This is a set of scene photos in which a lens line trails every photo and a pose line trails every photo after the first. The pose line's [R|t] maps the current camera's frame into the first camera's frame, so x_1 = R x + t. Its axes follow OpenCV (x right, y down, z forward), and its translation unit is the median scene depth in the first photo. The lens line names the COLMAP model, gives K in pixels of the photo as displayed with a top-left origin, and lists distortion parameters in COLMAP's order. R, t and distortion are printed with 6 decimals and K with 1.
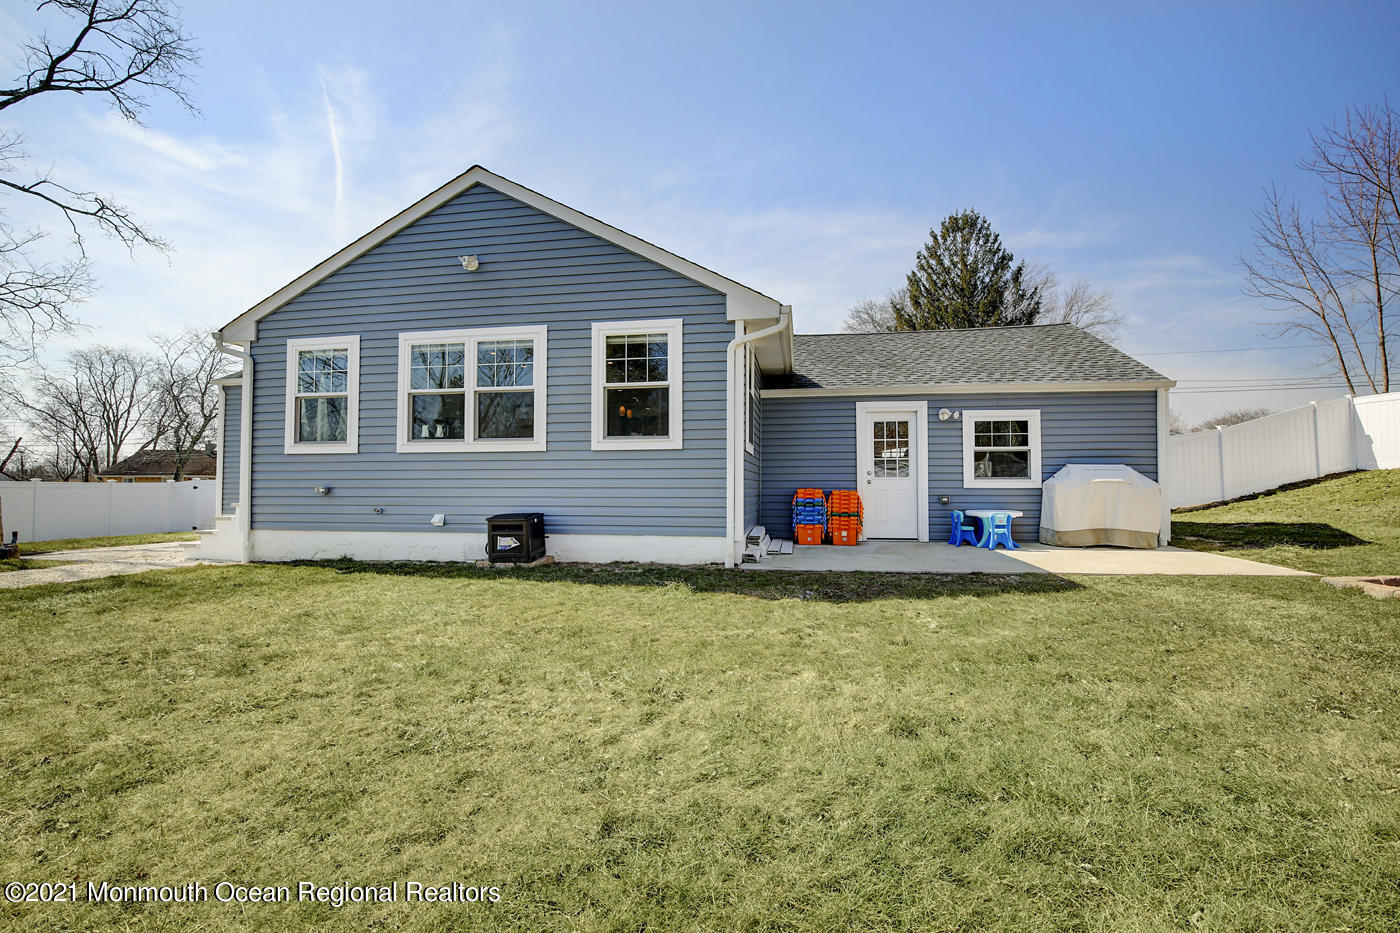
lens RADIAL K [[650.4, 0, 704.8], [0, 650.4, 466.8], [0, 0, 1]] dist [-0.017110, 0.000398]
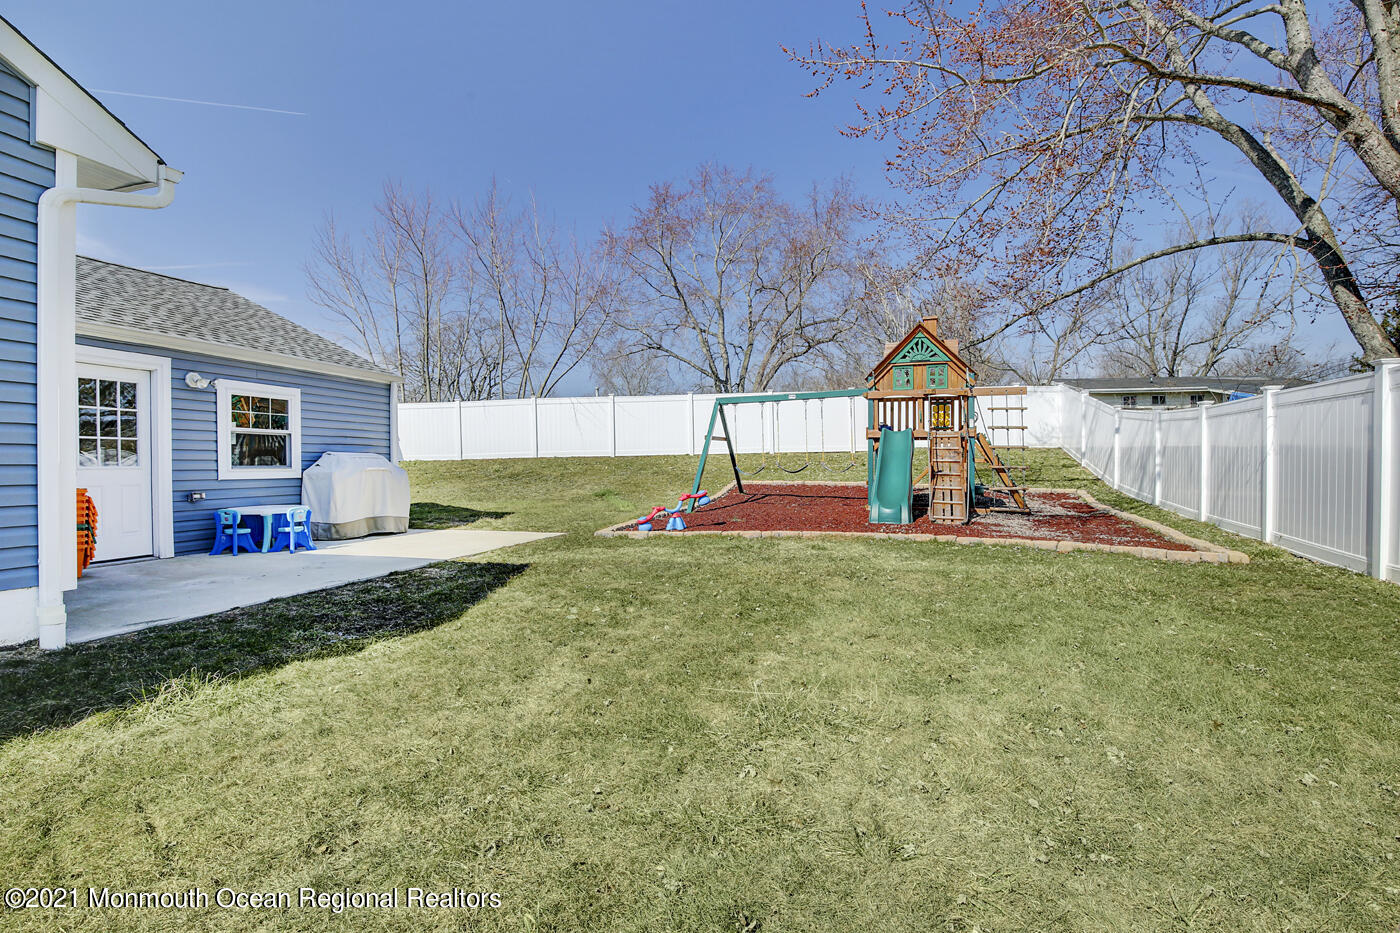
lens RADIAL K [[650.4, 0, 704.8], [0, 650.4, 466.8], [0, 0, 1]] dist [-0.017110, 0.000398]
pose [[0.110929, -0.002007, 0.993826, -0.297756], [-0.011051, 0.999934, 0.003253, 0.008427], [-0.993767, -0.011344, 0.110899, 0.350818]]
